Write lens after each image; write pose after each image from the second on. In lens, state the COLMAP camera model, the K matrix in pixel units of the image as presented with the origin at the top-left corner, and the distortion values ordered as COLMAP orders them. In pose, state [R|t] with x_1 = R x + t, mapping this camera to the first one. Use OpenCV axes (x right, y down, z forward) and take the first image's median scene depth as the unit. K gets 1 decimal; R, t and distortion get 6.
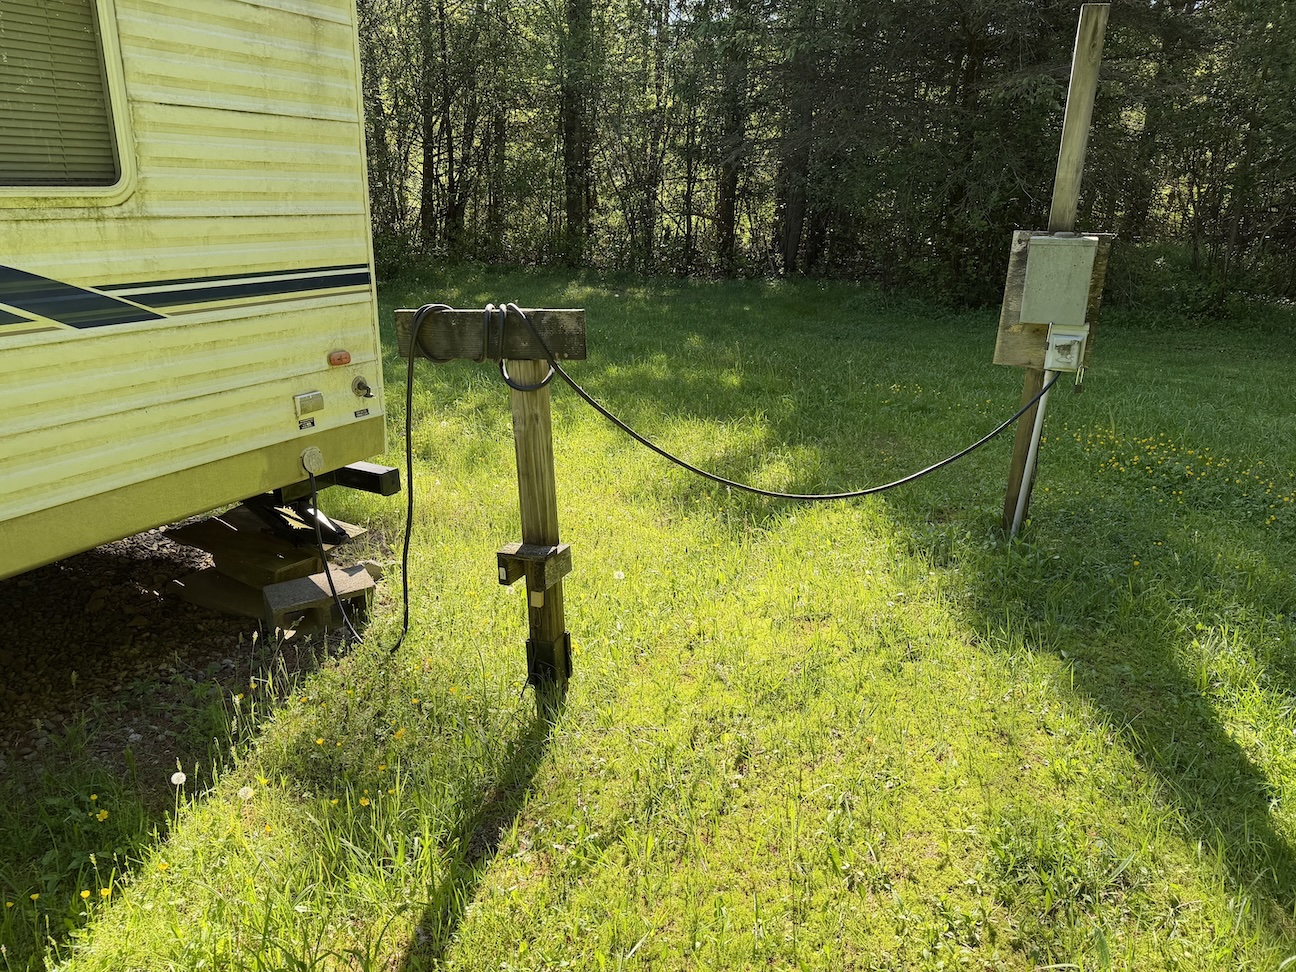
lens RADIAL K [[904.5, 0, 648.0], [0, 904.5, 486.0], [0, 0, 1]] dist [0.067978, -0.085229]
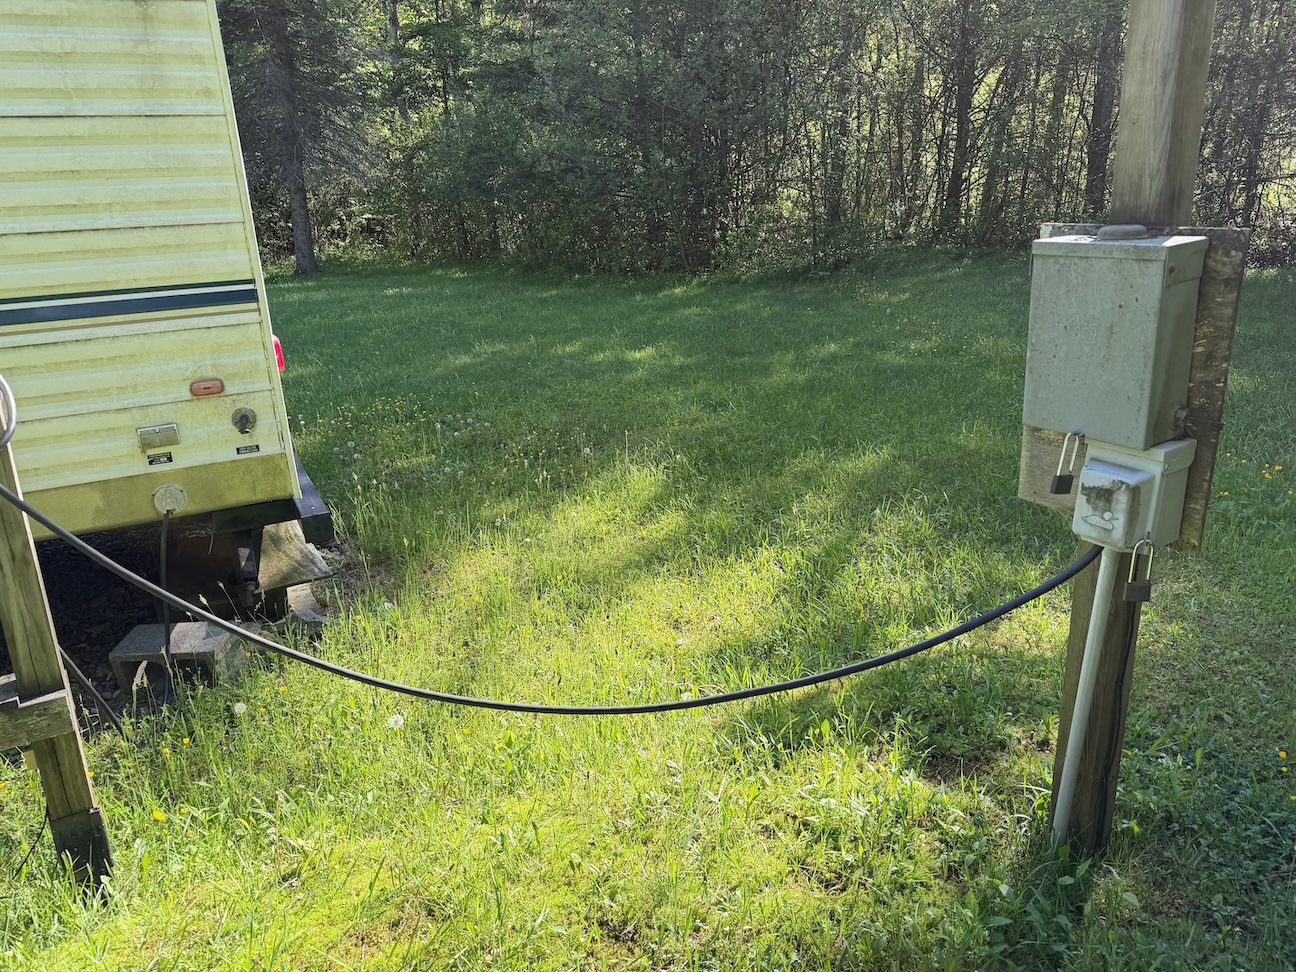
lens RADIAL K [[921.1, 0, 648.0], [0, 921.1, 486.0], [0, 0, 1]] dist [0.004777, -0.004334]
pose [[0.814187, 0.136103, -0.564425, 0.546522], [-0.127435, 0.990322, 0.054976, -0.157407], [0.566445, 0.027166, 0.823652, 0.541569]]
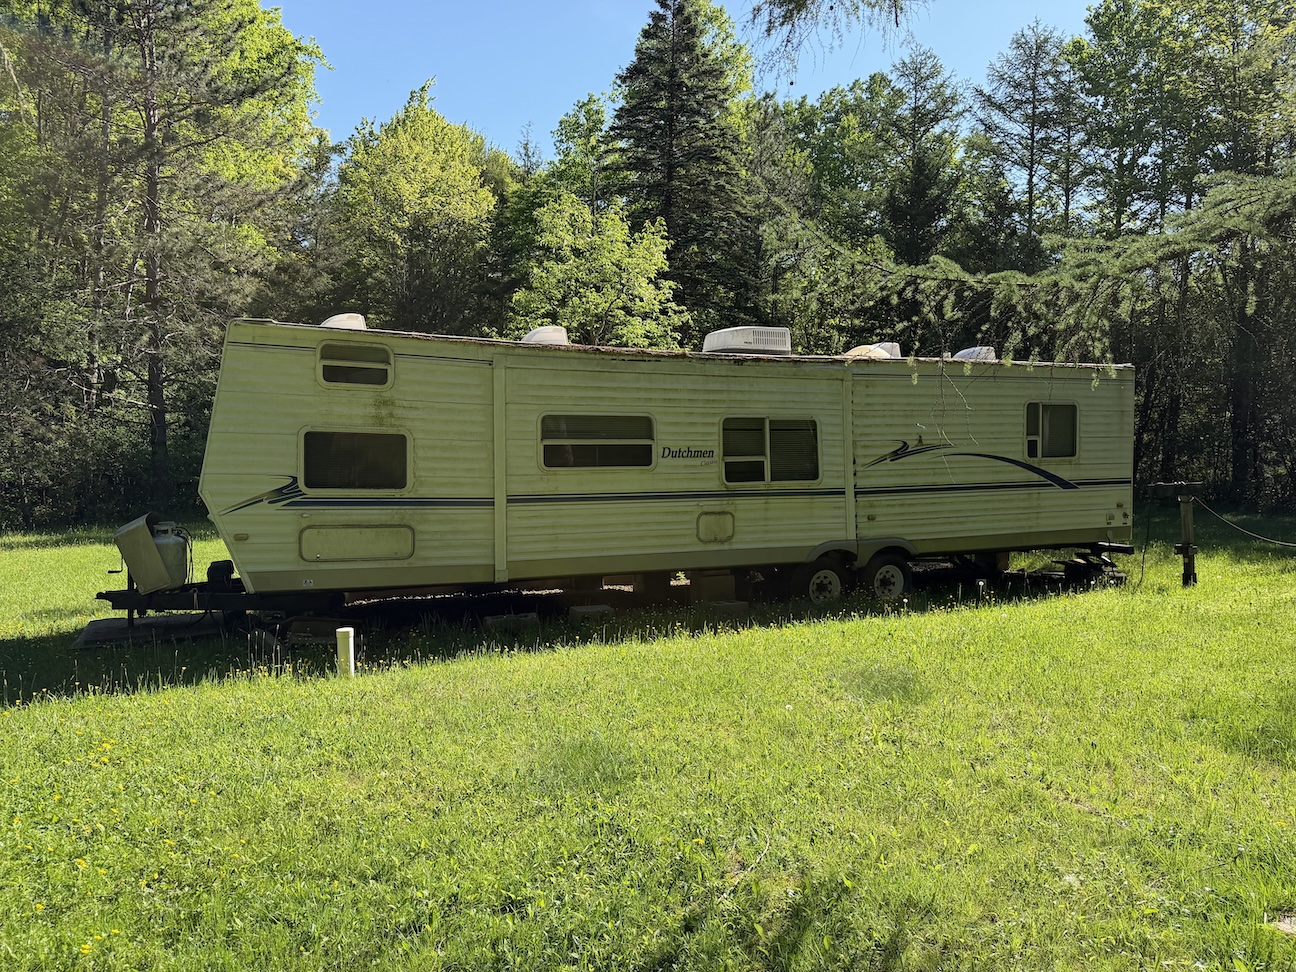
lens RADIAL K [[904.5, 0, 648.0], [0, 904.5, 486.0], [0, 0, 1]] dist [0.067978, -0.085229]
pose [[0.783813, -0.003884, -0.620985, 0.388467], [-0.165520, 0.962499, -0.214940, 0.815392], [0.598532, 0.271258, 0.753776, -2.618626]]
